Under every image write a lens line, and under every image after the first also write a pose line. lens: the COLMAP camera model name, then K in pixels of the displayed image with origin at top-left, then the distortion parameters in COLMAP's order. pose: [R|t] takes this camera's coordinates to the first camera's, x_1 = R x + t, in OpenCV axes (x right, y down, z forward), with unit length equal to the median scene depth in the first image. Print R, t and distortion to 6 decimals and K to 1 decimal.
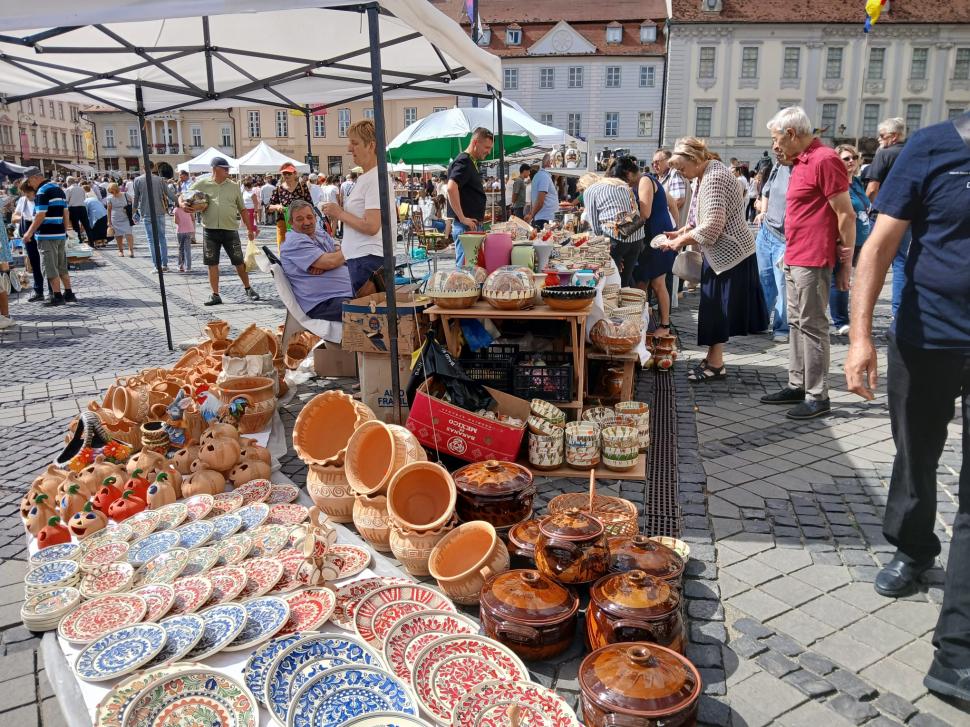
lens RADIAL K [[759.7, 0, 487.0], [0, 759.7, 368.1], [0, 0, 1]] dist [0.032722, -0.078091]
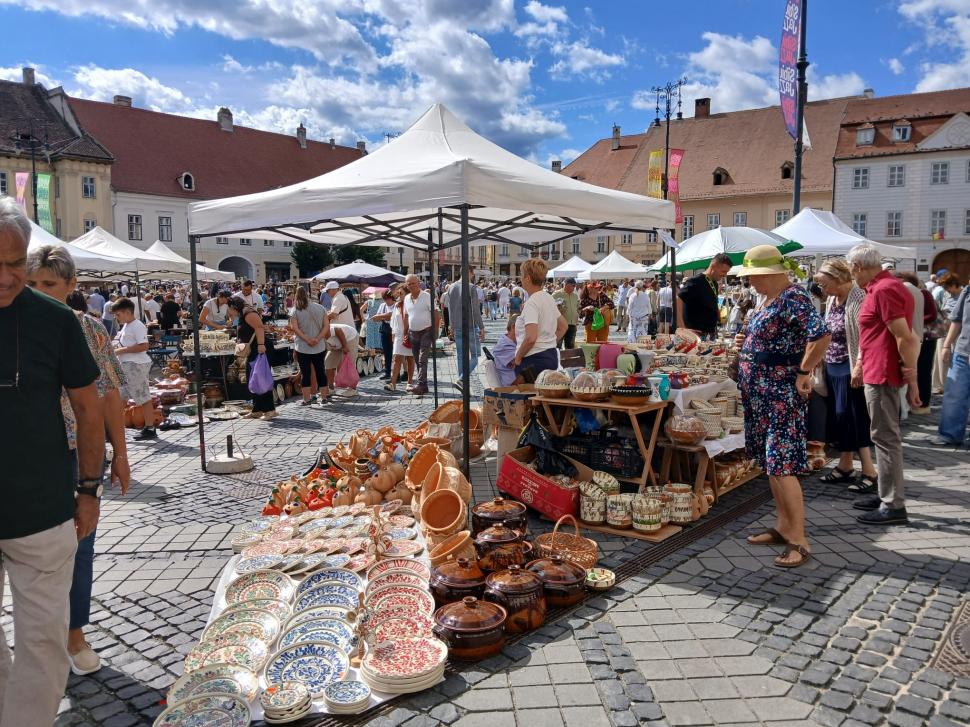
lens RADIAL K [[759.7, 0, 484.6], [0, 759.7, 361.5], [0, 0, 1]] dist [0.032722, -0.078091]
pose [[0.884045, 0.046030, -0.465130, 0.442362], [-0.108576, 0.988141, -0.108576, 0.016341], [0.454616, 0.146488, 0.878559, -0.235972]]
